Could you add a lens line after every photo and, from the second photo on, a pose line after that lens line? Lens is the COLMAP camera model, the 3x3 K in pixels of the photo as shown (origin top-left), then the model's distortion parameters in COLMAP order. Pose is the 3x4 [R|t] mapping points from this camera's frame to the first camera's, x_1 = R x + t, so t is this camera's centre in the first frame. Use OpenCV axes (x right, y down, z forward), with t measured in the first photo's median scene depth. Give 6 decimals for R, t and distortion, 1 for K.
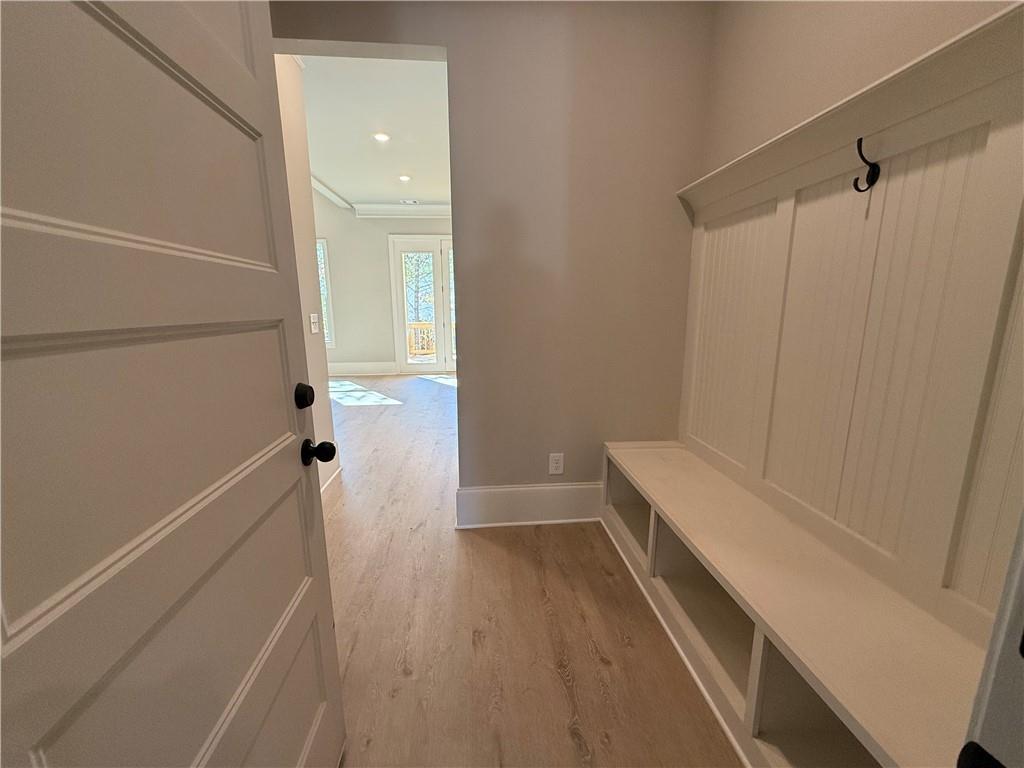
lens RADIAL K [[406.3, 0, 508.3], [0, 406.3, 383.5], [0, 0, 1]] dist [-0.000703, 0.000432]
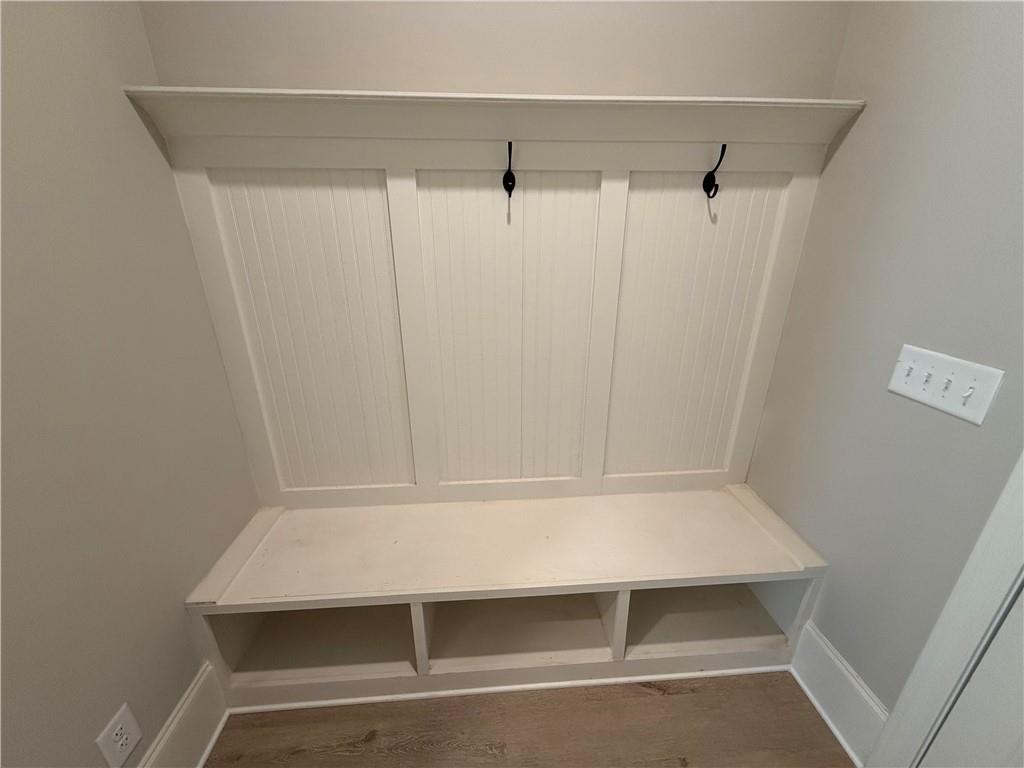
lens RADIAL K [[406.3, 0, 508.3], [0, 406.3, 383.5], [0, 0, 1]] dist [-0.000703, 0.000432]
pose [[0.014166, -0.352249, 0.935799, -0.181076], [0.192631, 0.919323, 0.343131, -0.271113], [-0.981169, 0.175403, 0.080877, 0.694962]]
